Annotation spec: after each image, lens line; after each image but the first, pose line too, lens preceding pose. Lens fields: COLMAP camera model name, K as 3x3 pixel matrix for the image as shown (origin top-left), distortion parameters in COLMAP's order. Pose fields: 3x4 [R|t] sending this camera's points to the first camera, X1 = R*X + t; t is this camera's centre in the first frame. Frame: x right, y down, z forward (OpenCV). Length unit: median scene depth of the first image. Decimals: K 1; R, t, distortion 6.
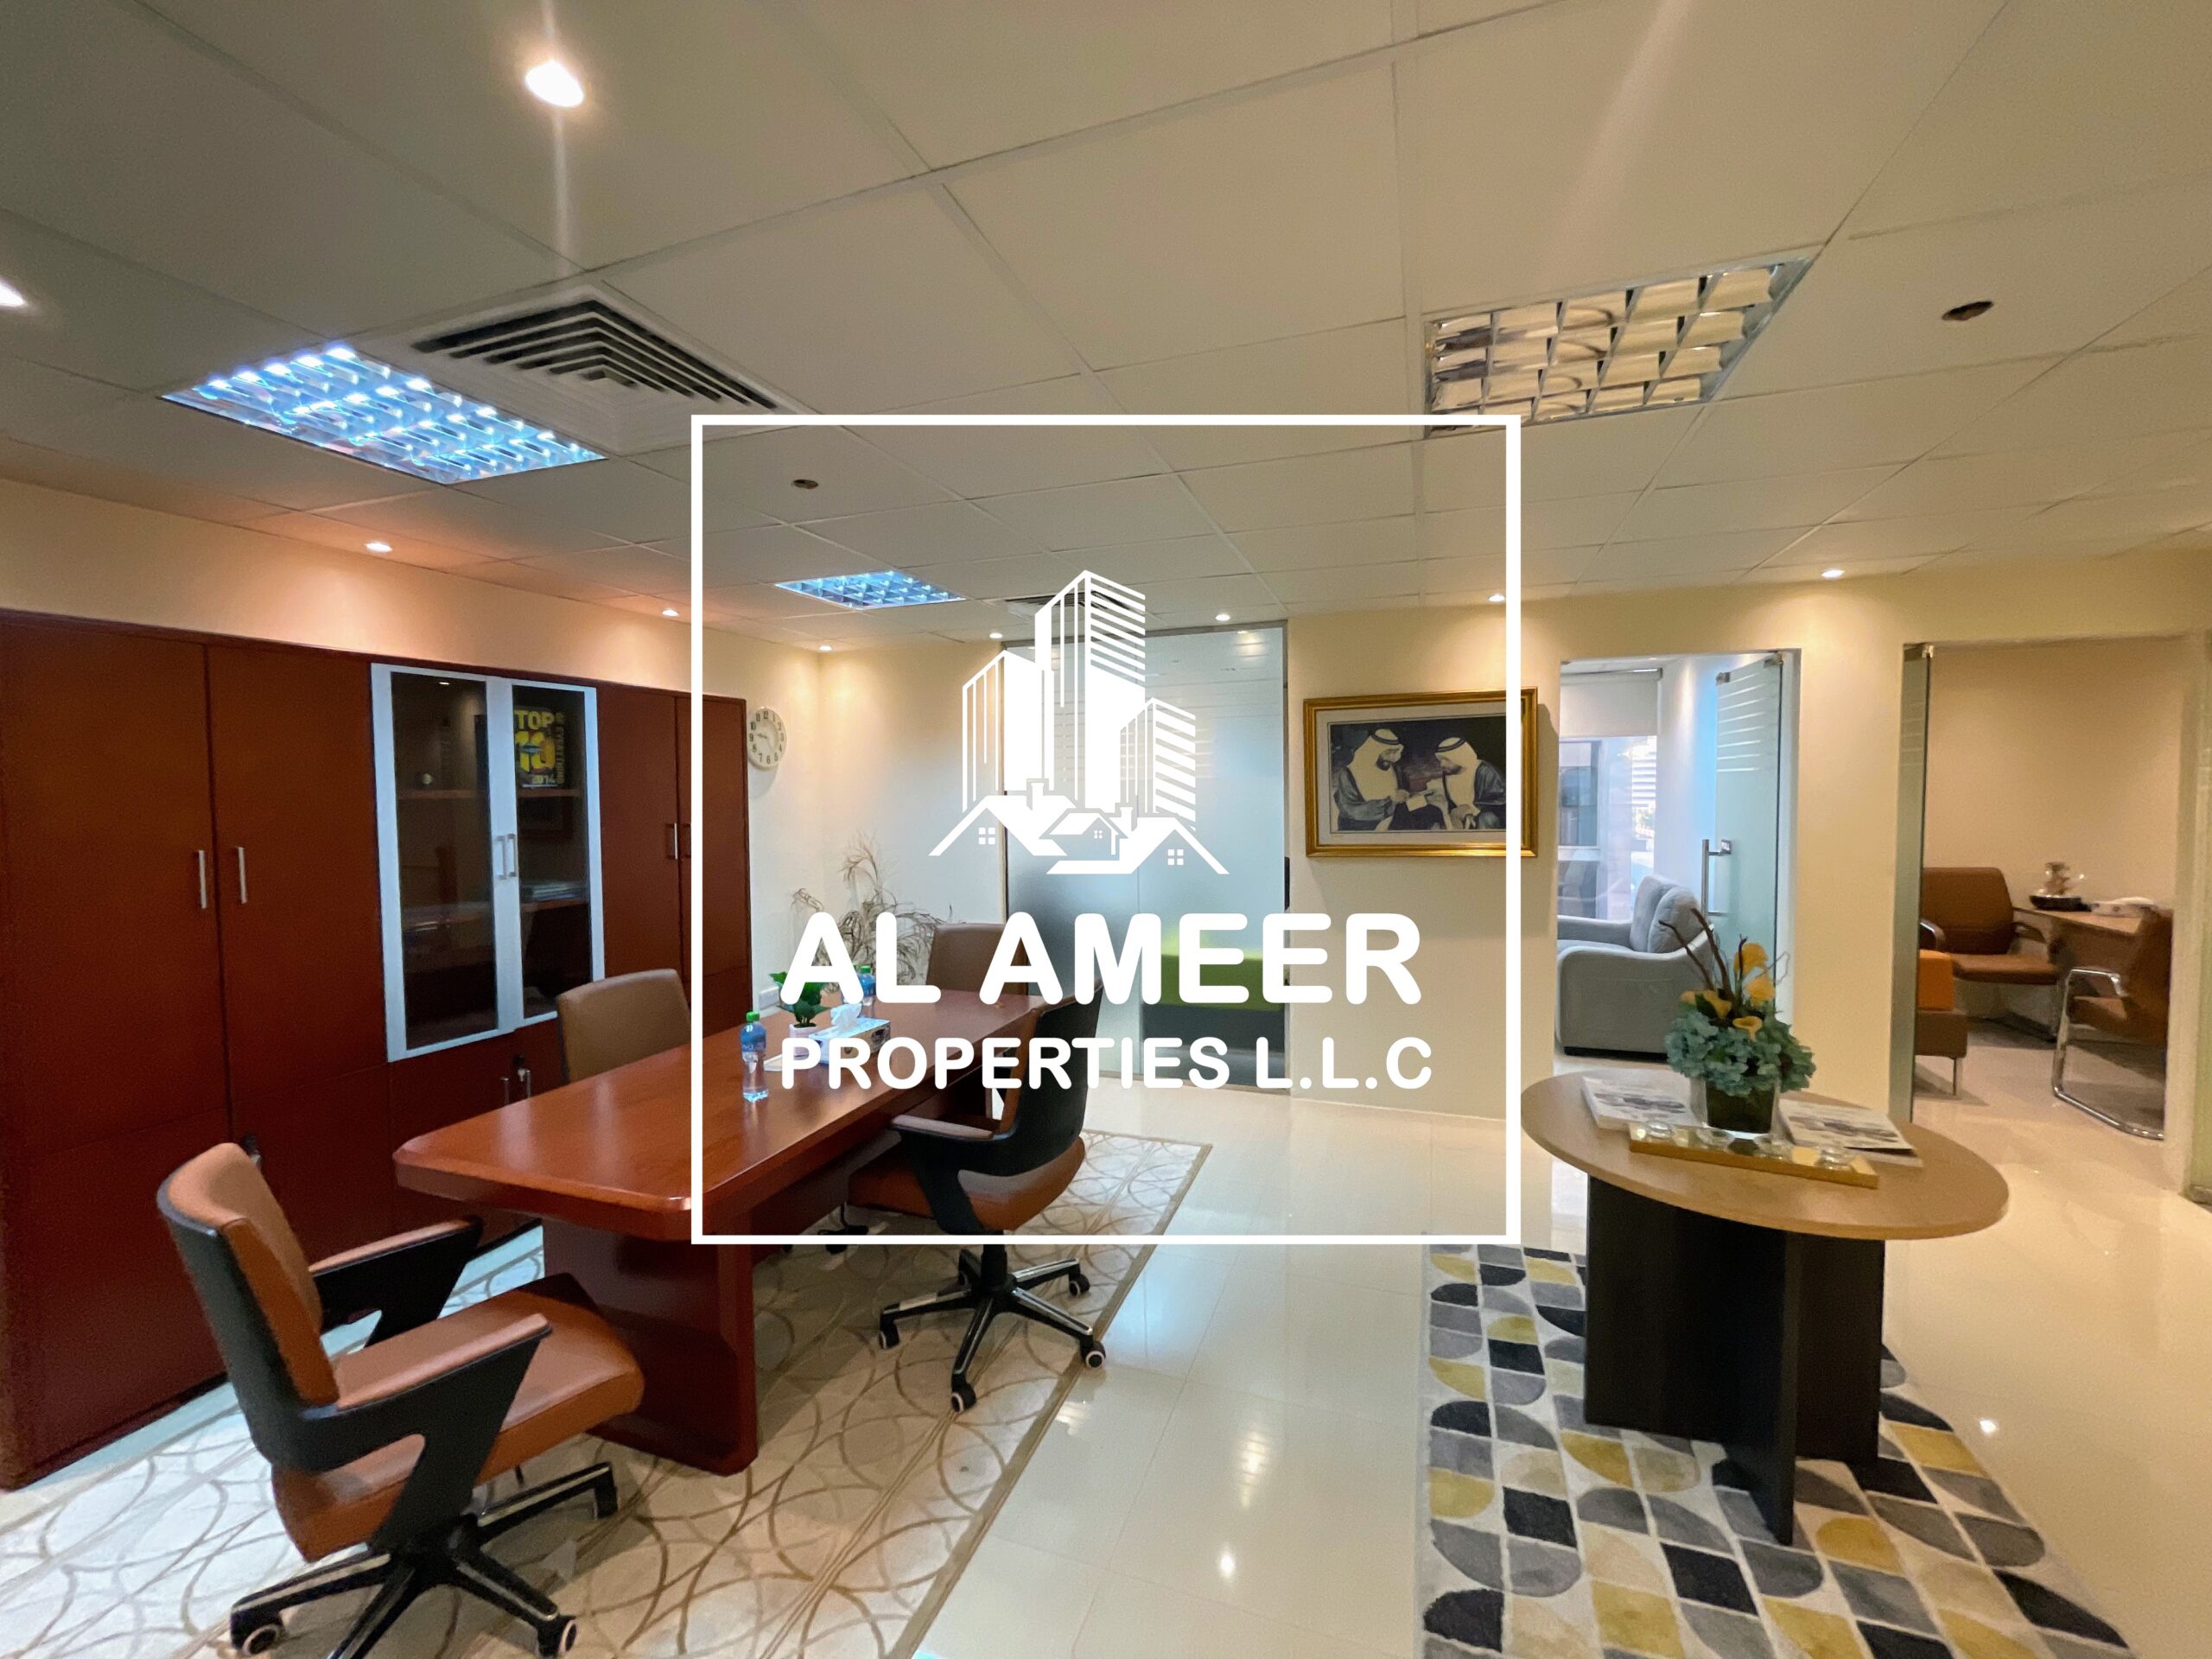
lens RADIAL K [[897.1, 0, 1108.0], [0, 897.1, 826.2], [0, 0, 1]] dist [-0.002986, 0.000303]
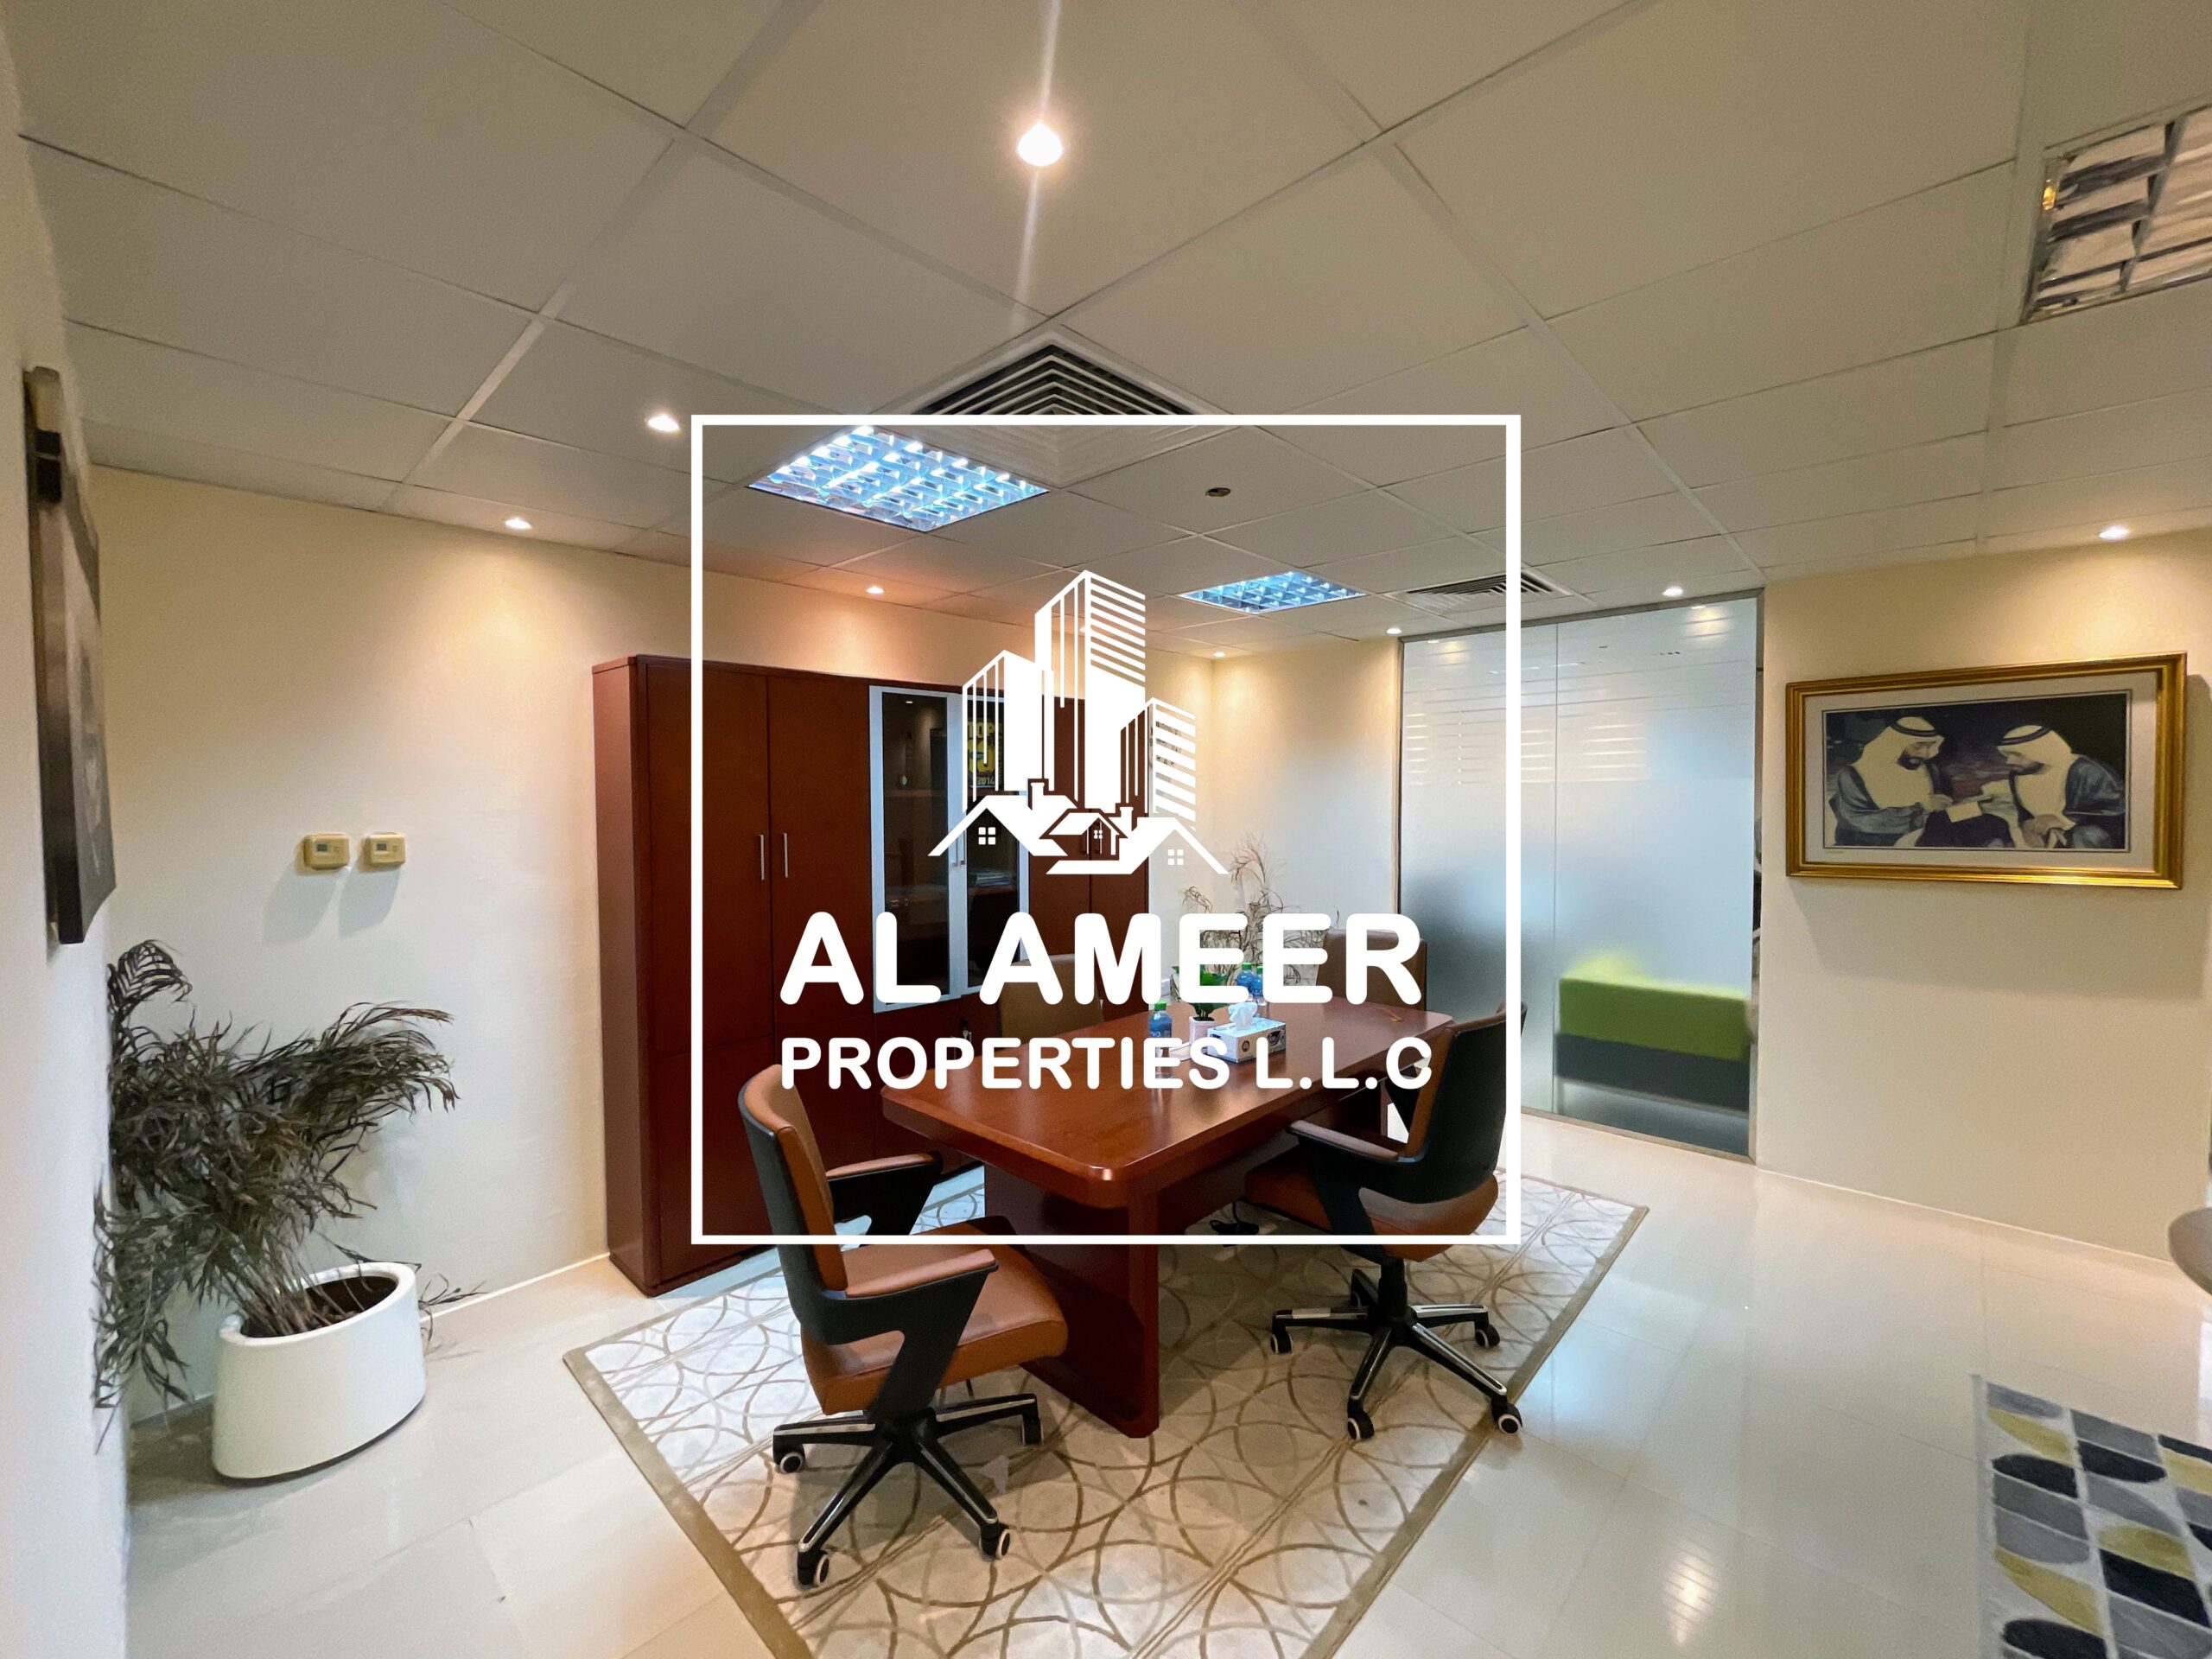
lens RADIAL K [[895.8, 0, 1105.7], [0, 895.8, 826.8], [0, 0, 1]] dist [-0.004679, 0.000259]
pose [[0.915757, 0.019789, -0.401245, -0.038054], [-0.021555, 0.999768, 0.000112, 0.004673], [0.401154, 0.008547, 0.915971, 0.012730]]
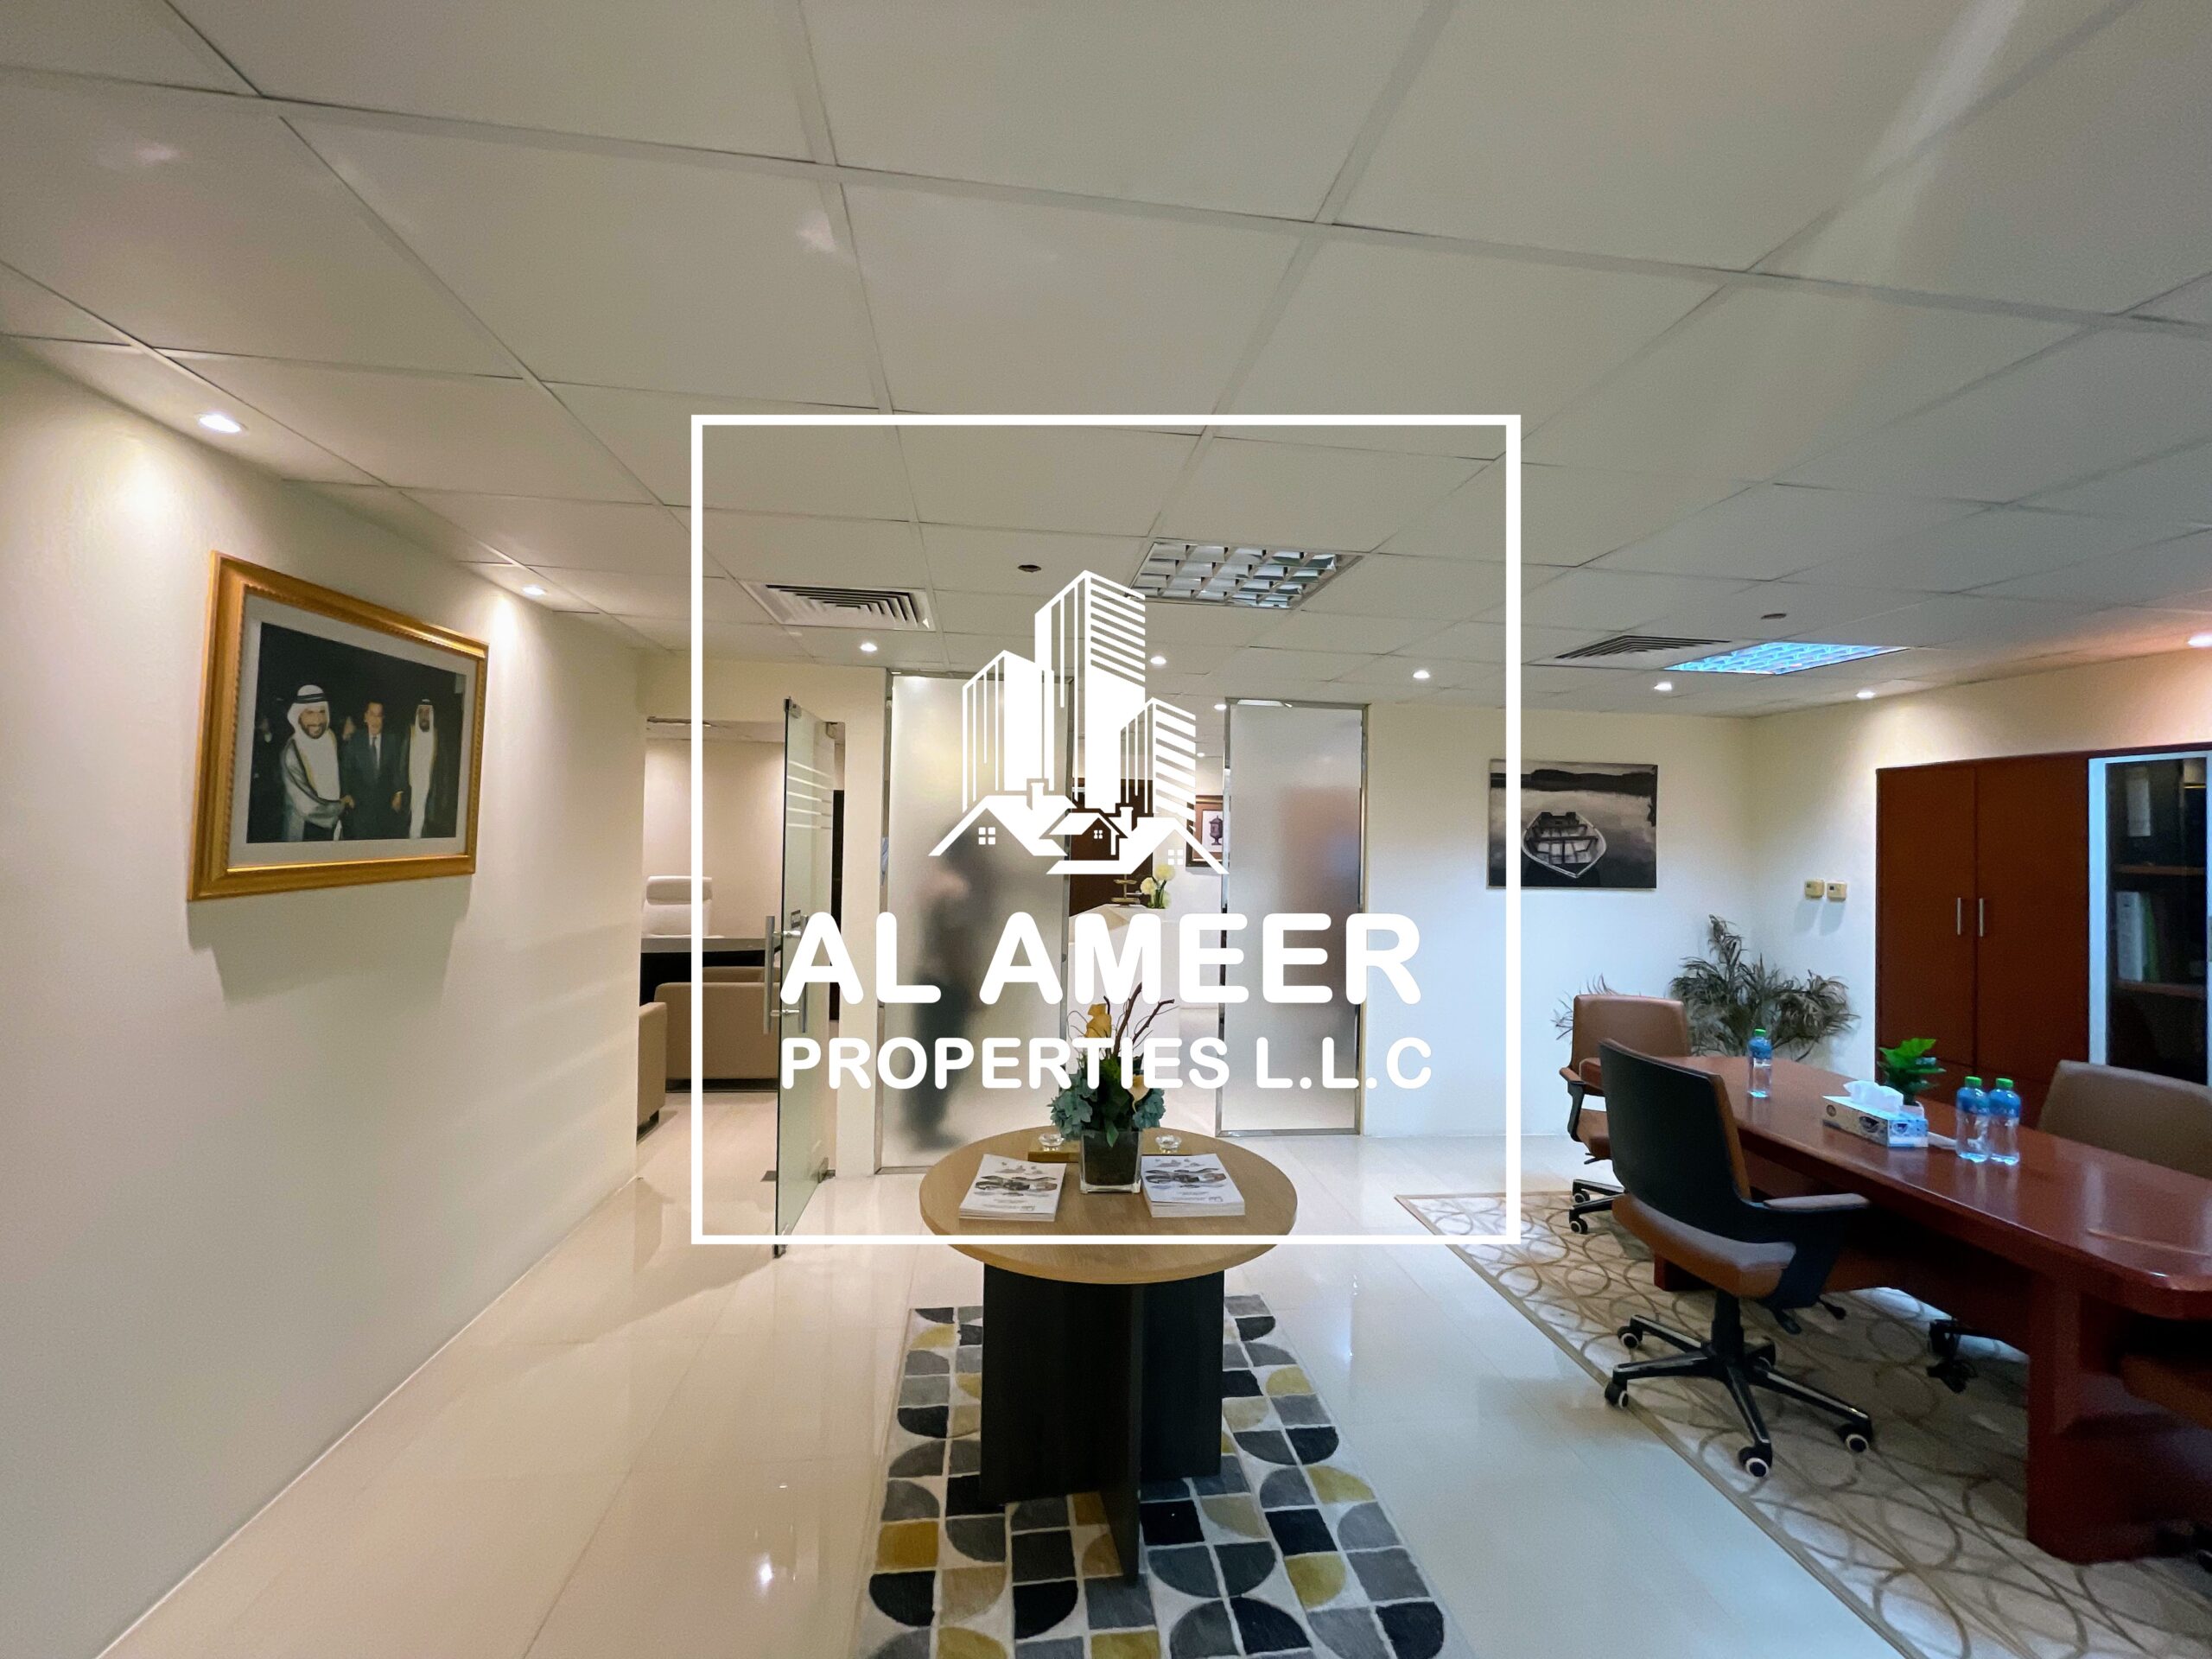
lens RADIAL K [[897.1, 0, 1108.0], [0, 897.1, 826.2], [0, 0, 1]] dist [-0.002986, 0.000303]
pose [[-0.890195, -0.013947, -0.455366, 1.030458], [-0.031870, 0.998989, 0.031706, -0.099174], [0.454463, 0.042736, -0.889740, 1.672197]]
